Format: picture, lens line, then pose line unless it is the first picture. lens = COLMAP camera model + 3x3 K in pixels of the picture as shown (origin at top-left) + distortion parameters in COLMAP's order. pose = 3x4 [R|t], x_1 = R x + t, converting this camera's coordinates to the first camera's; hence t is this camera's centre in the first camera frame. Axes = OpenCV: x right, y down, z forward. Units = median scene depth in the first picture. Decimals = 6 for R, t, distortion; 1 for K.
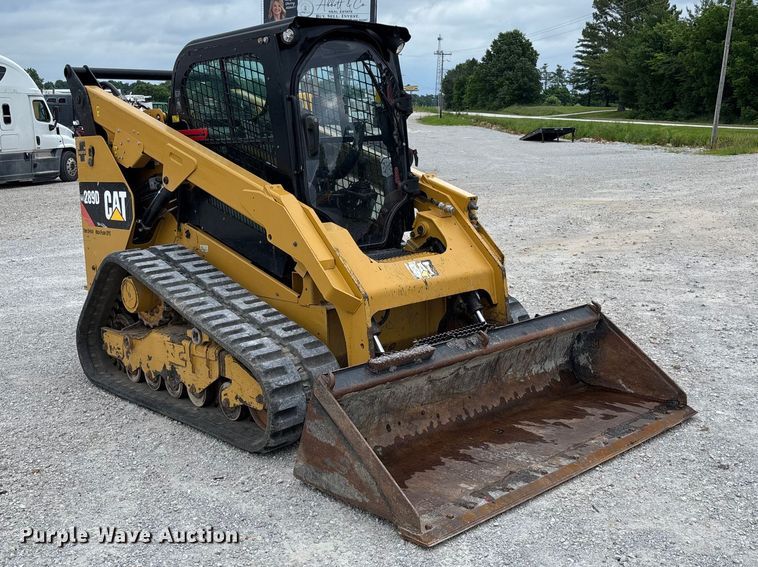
lens RADIAL K [[826.9, 0, 374.2], [0, 826.9, 259.9], [0, 0, 1]] dist [0.033855, 0.000000]
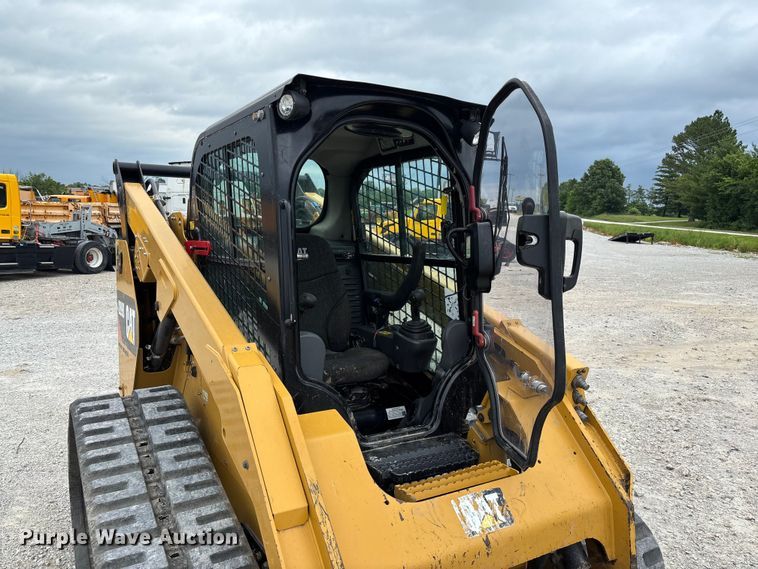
lens RADIAL K [[575.6, 0, 375.3], [0, 575.6, 290.4], [0, 0, 1]] dist [0.050254, -0.059863]
pose [[0.978012, 0.063367, -0.198687, 0.022482], [-0.071809, 0.996784, -0.035567, -0.049449], [0.195795, 0.049052, 0.979417, 0.241586]]
